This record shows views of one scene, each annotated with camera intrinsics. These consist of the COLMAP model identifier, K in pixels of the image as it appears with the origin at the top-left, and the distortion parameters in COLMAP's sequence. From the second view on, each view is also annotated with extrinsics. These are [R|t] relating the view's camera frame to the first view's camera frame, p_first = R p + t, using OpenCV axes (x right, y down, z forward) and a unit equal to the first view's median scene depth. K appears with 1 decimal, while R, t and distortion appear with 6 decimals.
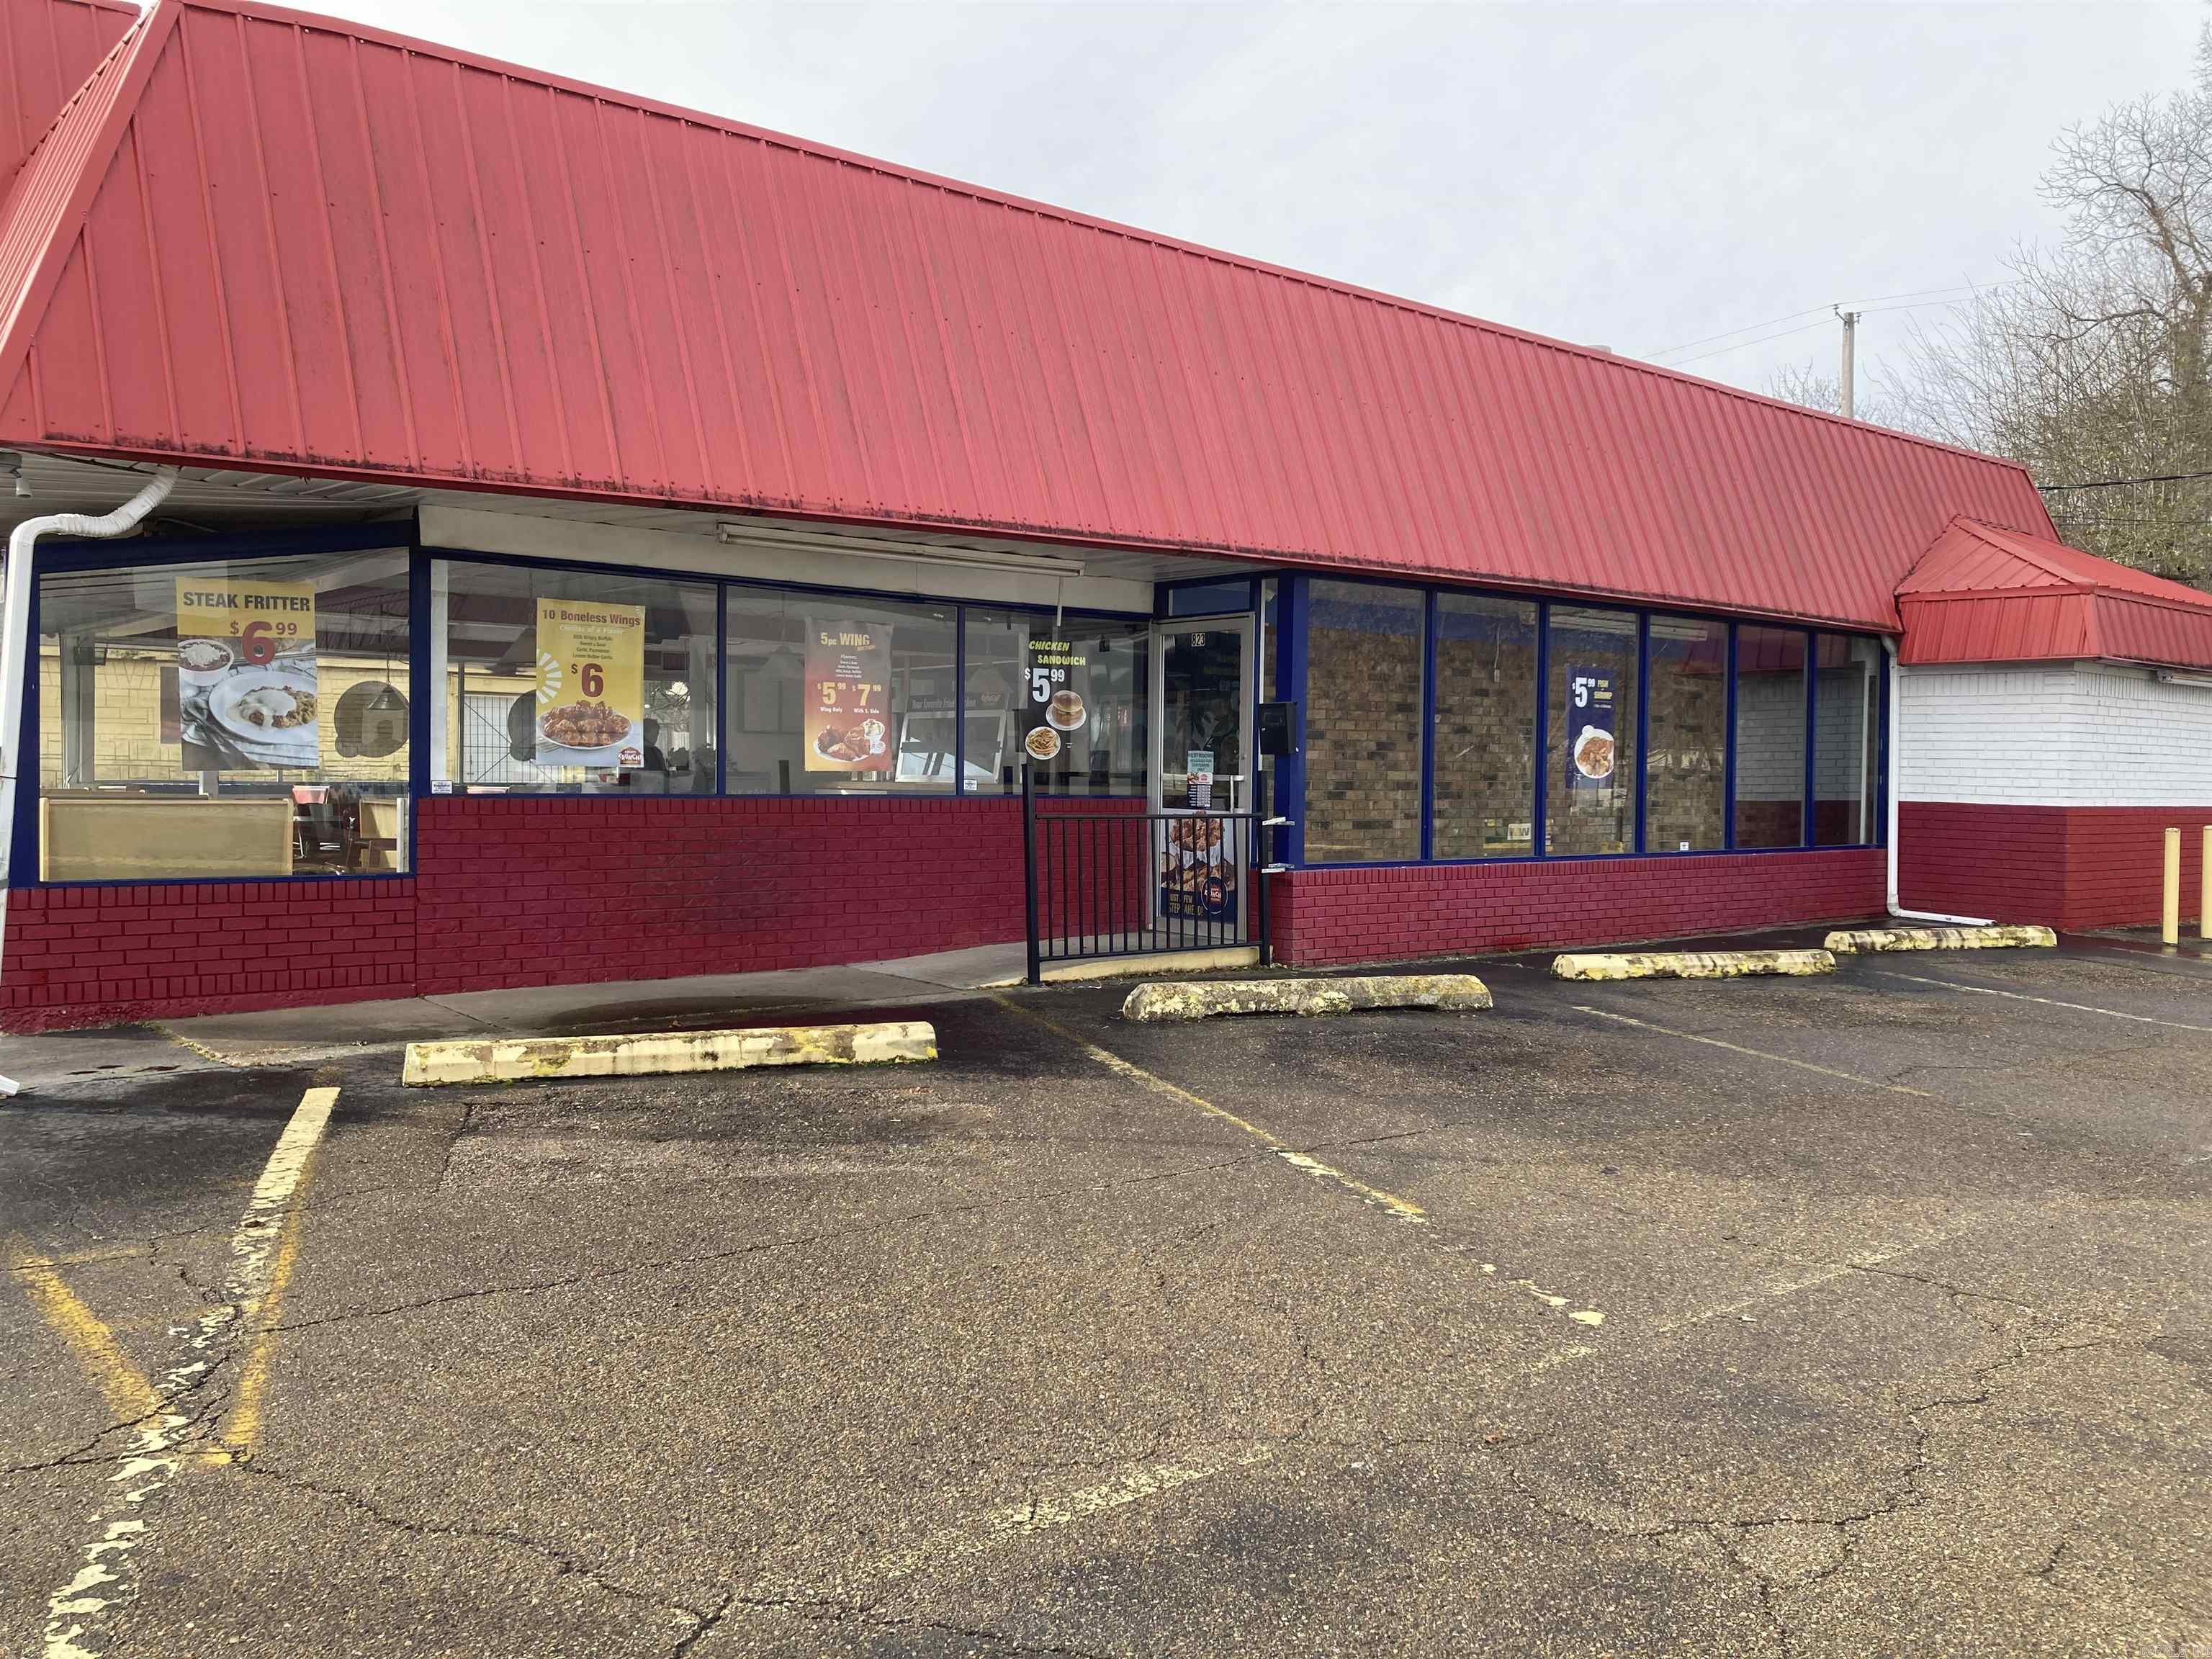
lens RADIAL K [[1821.1, 0, 1125.1], [0, 1821.1, 845.2], [0, 0, 1]] dist [0.046768, -0.026849]
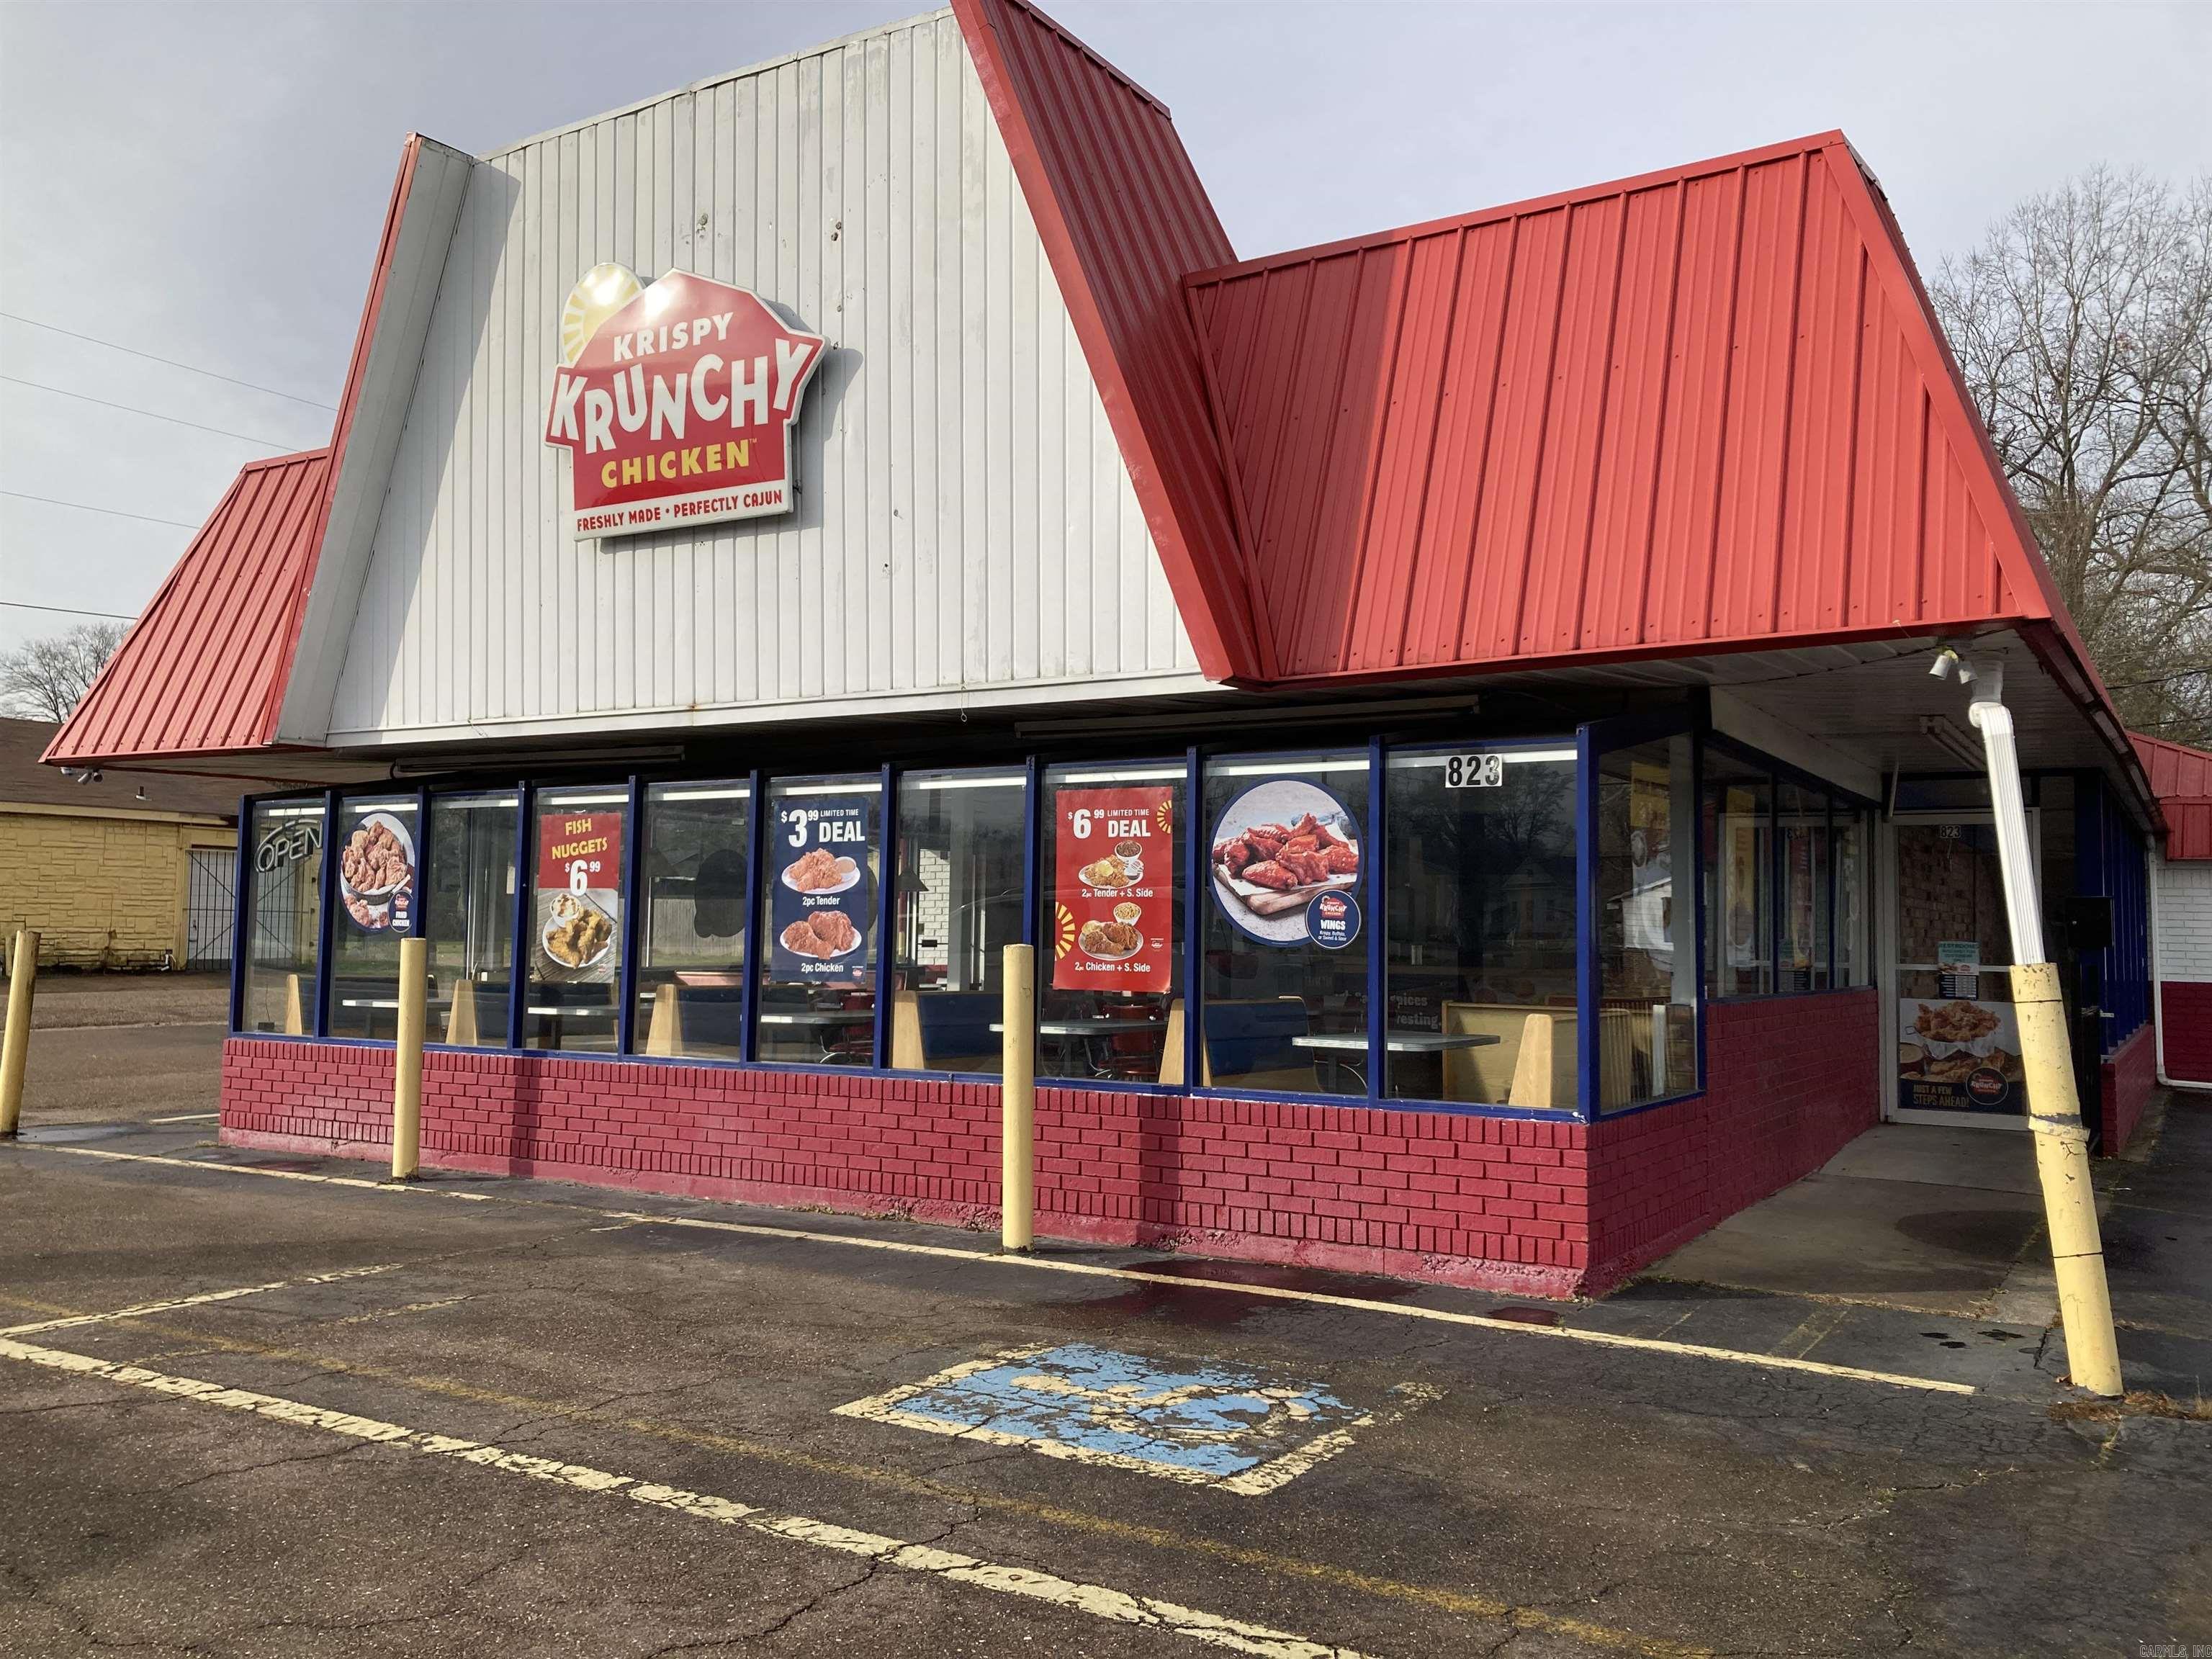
lens RADIAL K [[1821.1, 0, 1104.8], [0, 1821.1, 828.8], [0, 0, 1]] dist [0.046768, -0.026849]
pose [[0.949300, 0.021194, 0.313658, -0.546853], [0.008950, 0.995498, -0.094355, -0.016728], [-0.314246, 0.092379, 0.944836, 0.141153]]
